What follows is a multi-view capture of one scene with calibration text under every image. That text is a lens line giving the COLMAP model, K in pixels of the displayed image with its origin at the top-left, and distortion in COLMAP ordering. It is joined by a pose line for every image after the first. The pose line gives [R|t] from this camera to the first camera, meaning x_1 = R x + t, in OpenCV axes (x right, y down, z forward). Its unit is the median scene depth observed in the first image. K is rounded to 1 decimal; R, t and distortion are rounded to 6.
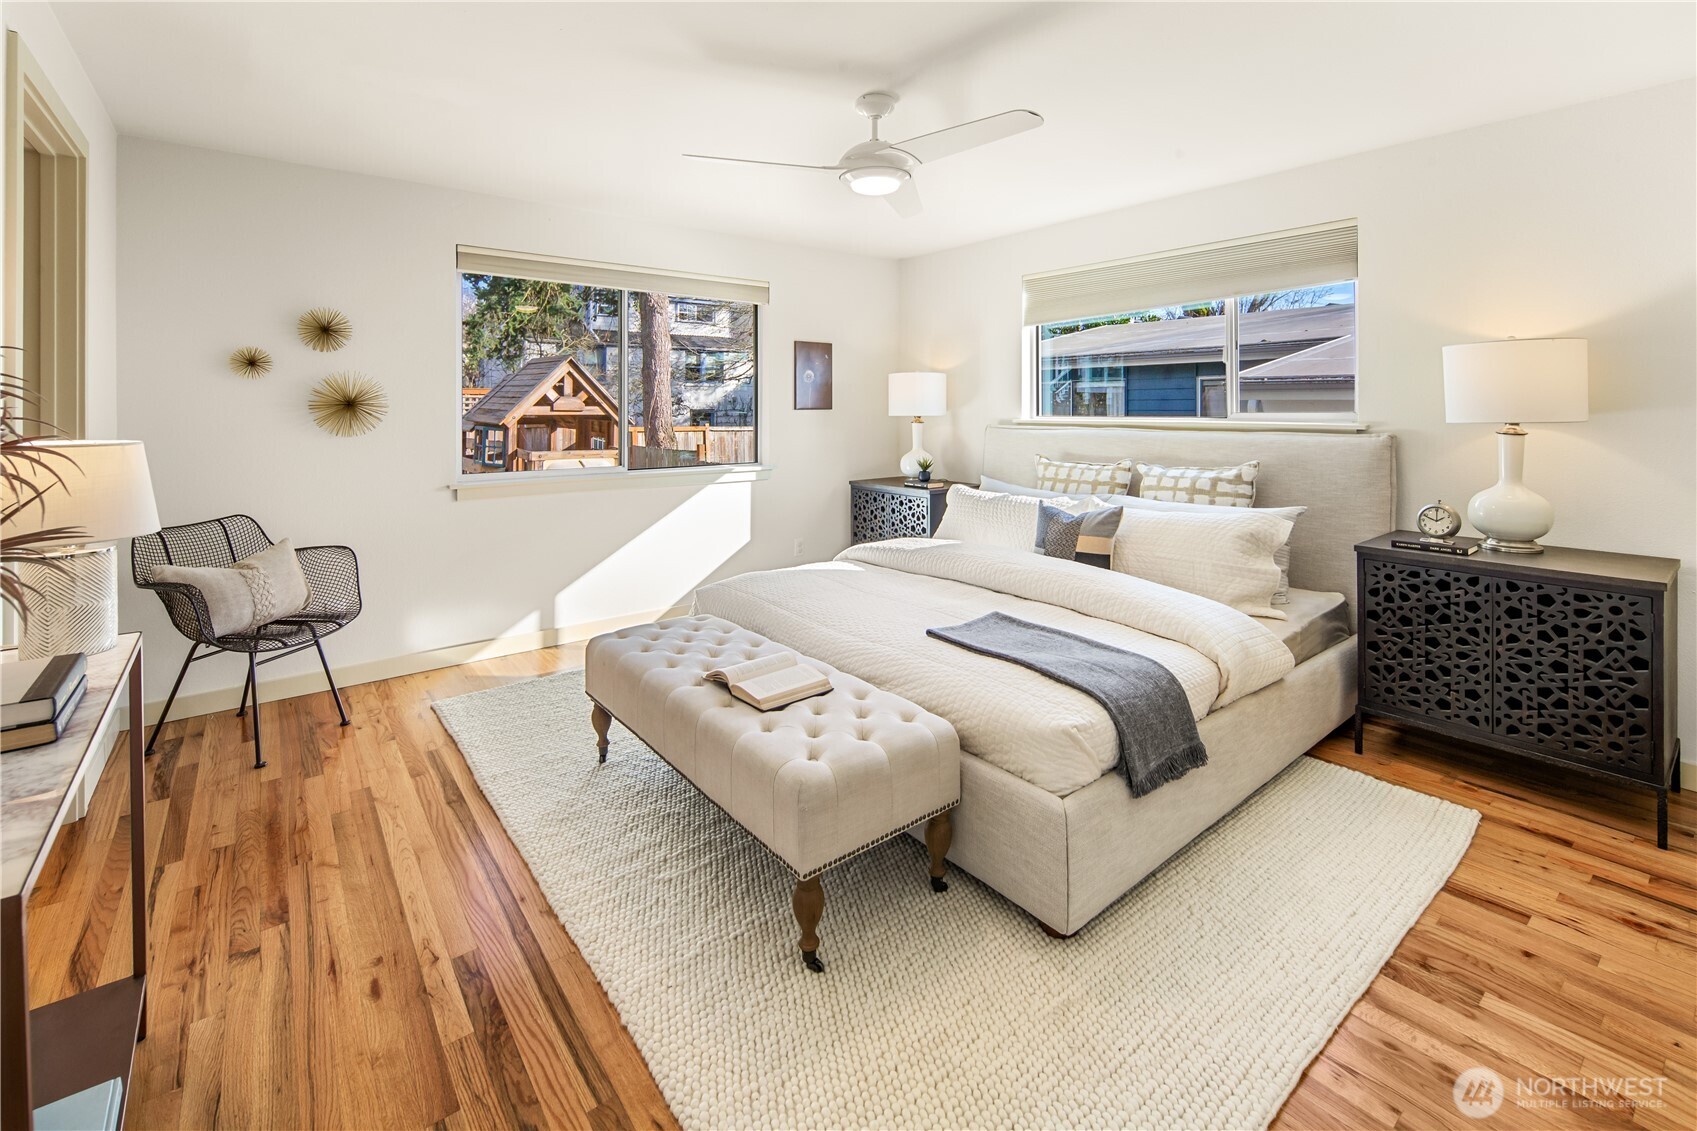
lens RADIAL K [[743.9, 0, 856.0], [0, 743.9, 362.4], [0, 0, 1]] dist [0.000677, -0.000336]
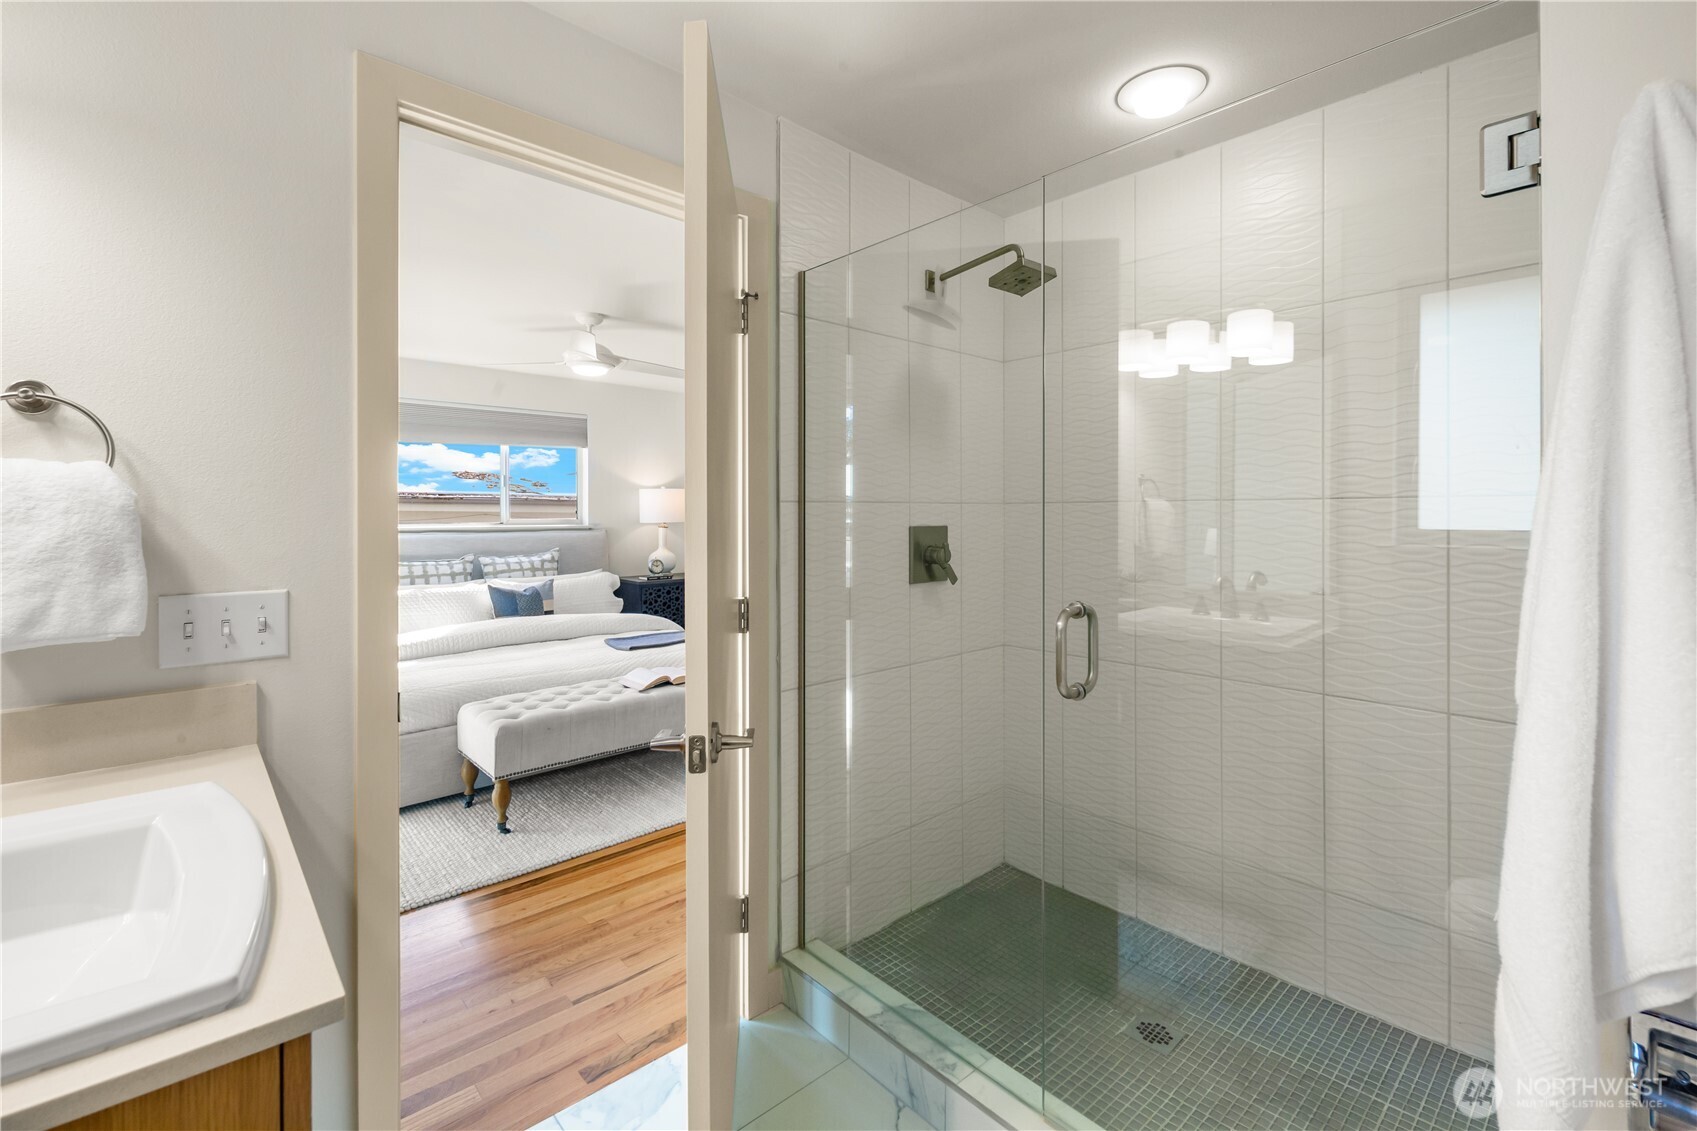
lens RADIAL K [[734.2, 0, 848.5], [0, 734.2, 525.8], [0, 0, 1]] dist [0.000057, -0.000062]
pose [[-0.061863, -0.019318, 0.997898, -1.015931], [-0.061468, 0.997989, 0.015509, 0.015055], [-0.996190, -0.060379, -0.062926, 0.400161]]
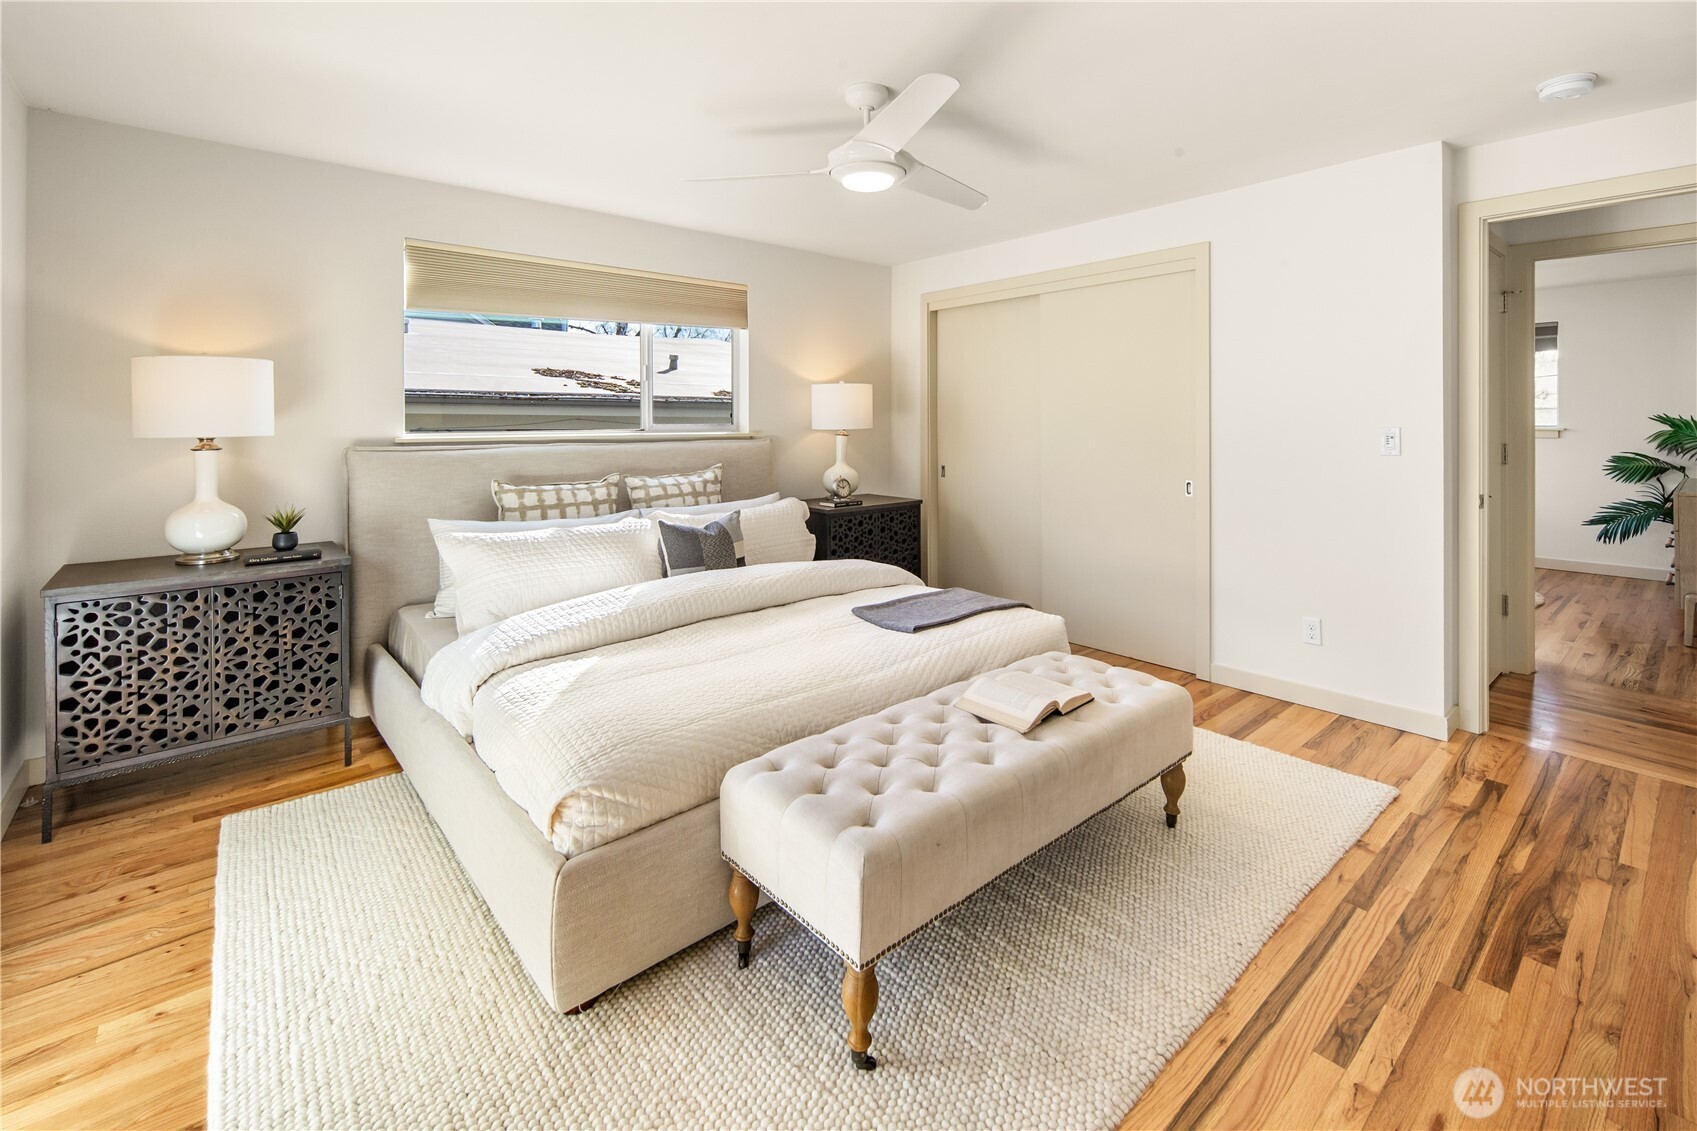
lens RADIAL K [[736.8, 0, 849.3], [0, 736.8, 433.8], [0, 0, 1]] dist [-0.000570, -0.000826]
pose [[-0.028955, -0.021547, 0.999348, -0.602706], [-0.060738, 0.997958, 0.019758, 0.040734], [-0.997734, -0.060126, -0.030205, 0.728182]]
